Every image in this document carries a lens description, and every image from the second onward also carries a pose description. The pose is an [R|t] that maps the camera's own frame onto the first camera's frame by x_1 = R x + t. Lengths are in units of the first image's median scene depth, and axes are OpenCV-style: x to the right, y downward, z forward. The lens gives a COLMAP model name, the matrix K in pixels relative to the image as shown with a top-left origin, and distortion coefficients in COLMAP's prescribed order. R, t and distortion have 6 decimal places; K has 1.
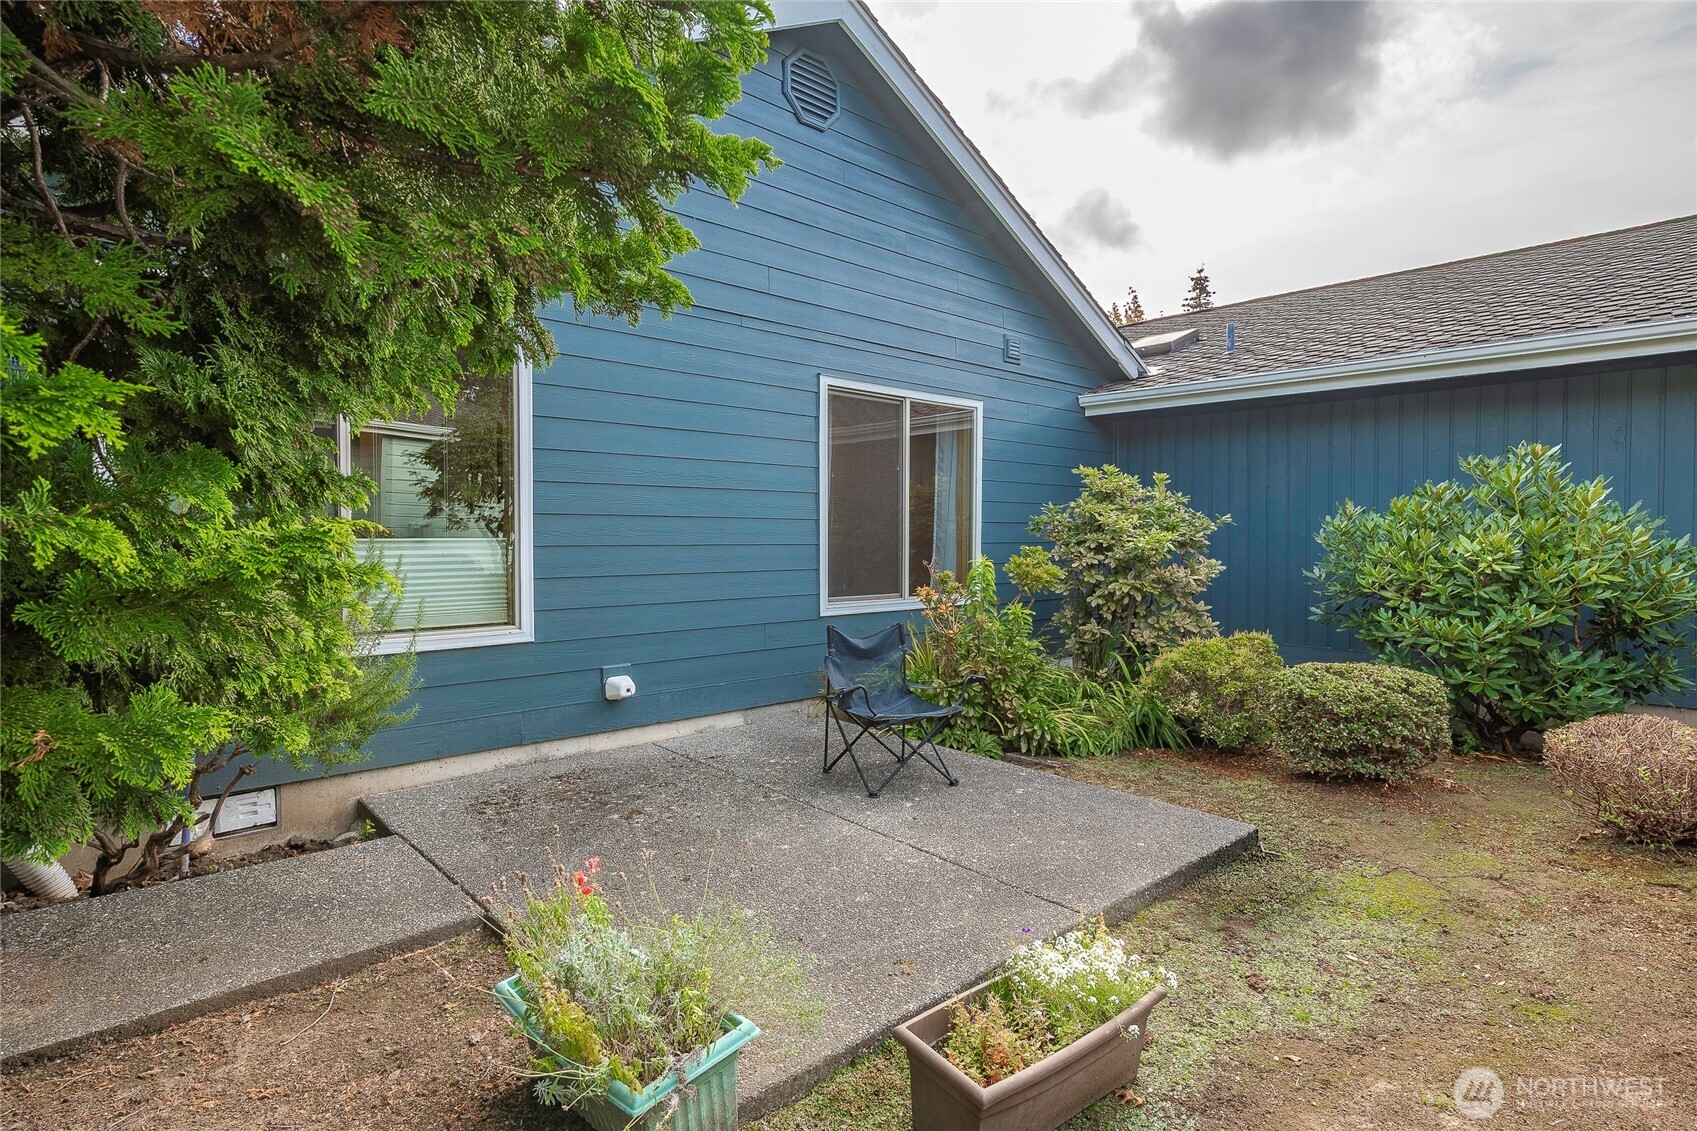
lens RADIAL K [[864.2, 0, 839.5], [0, 864.2, 559.1], [0, 0, 1]] dist [0.003566, 0.000259]
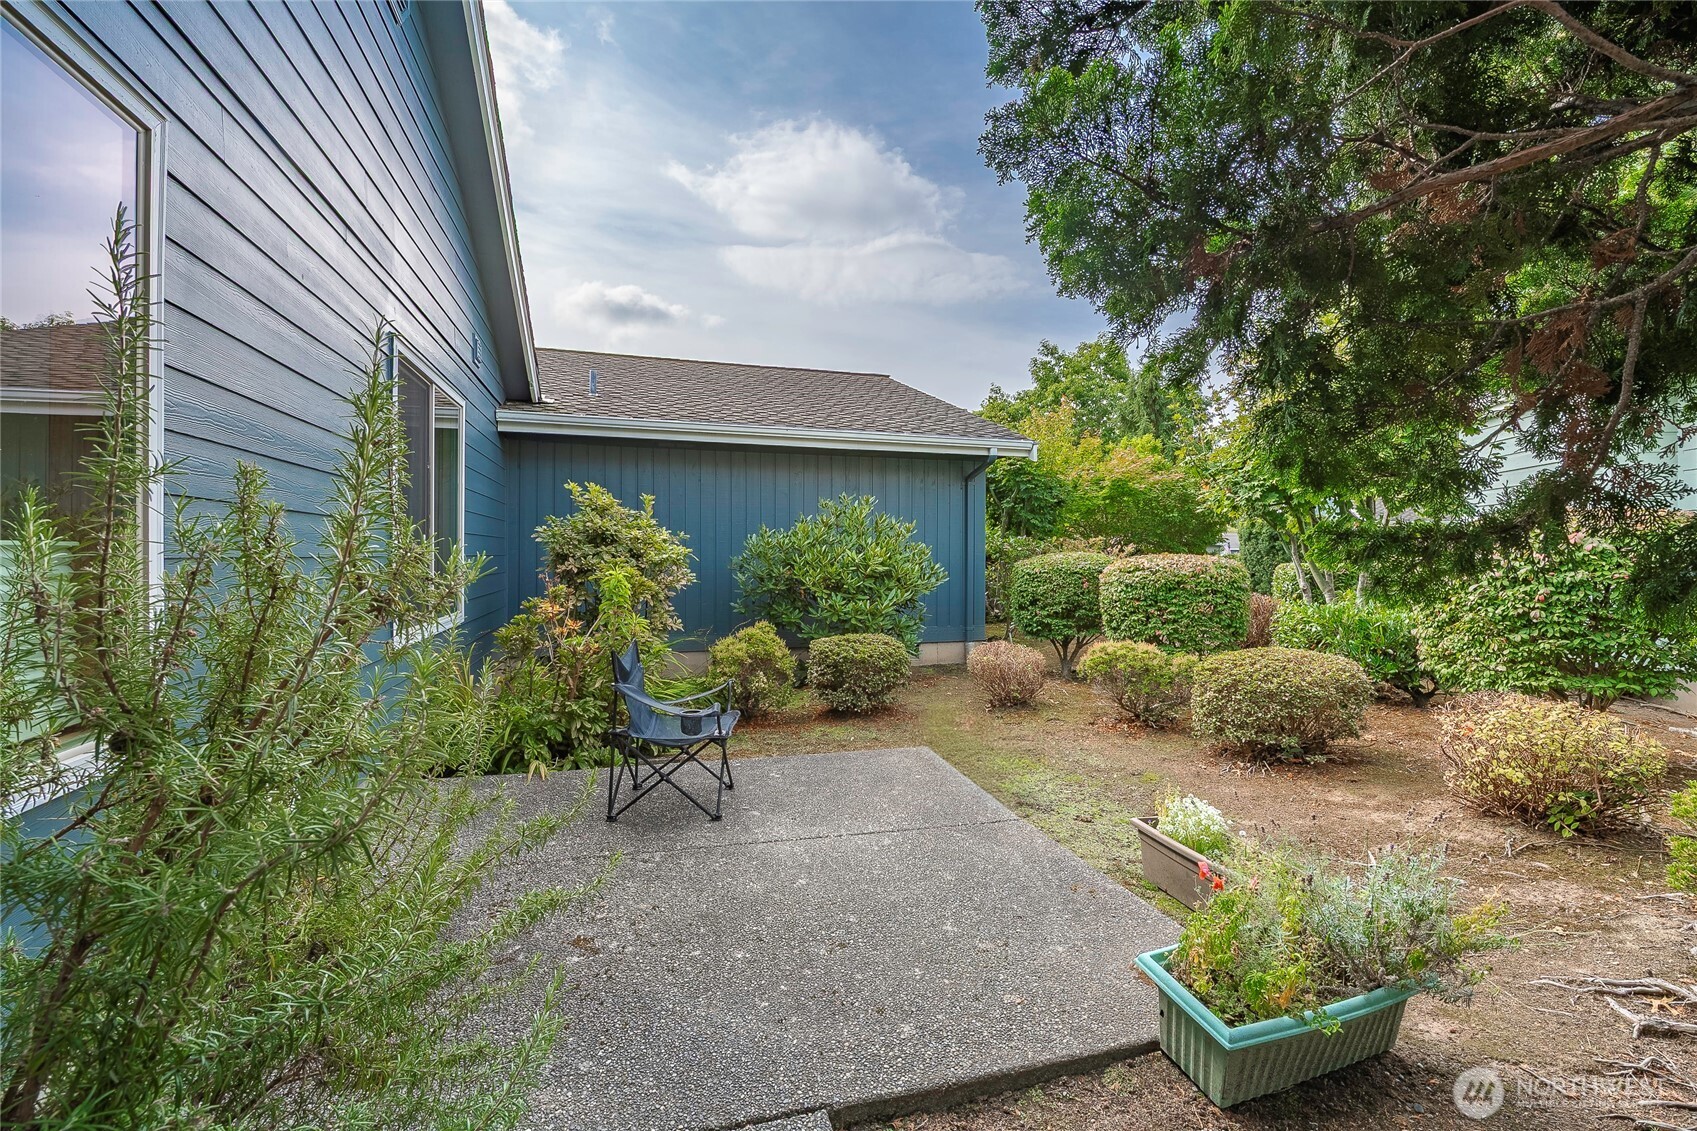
lens RADIAL K [[745.7, 0, 845.3], [0, 745.7, 558.4], [0, 0, 1]] dist [-0.005437, -0.001131]
pose [[0.431749, -0.004206, 0.901984, -0.623815], [0.029069, 0.999535, -0.009254, 0.004378], [-0.901525, 0.030215, 0.431670, 0.517471]]
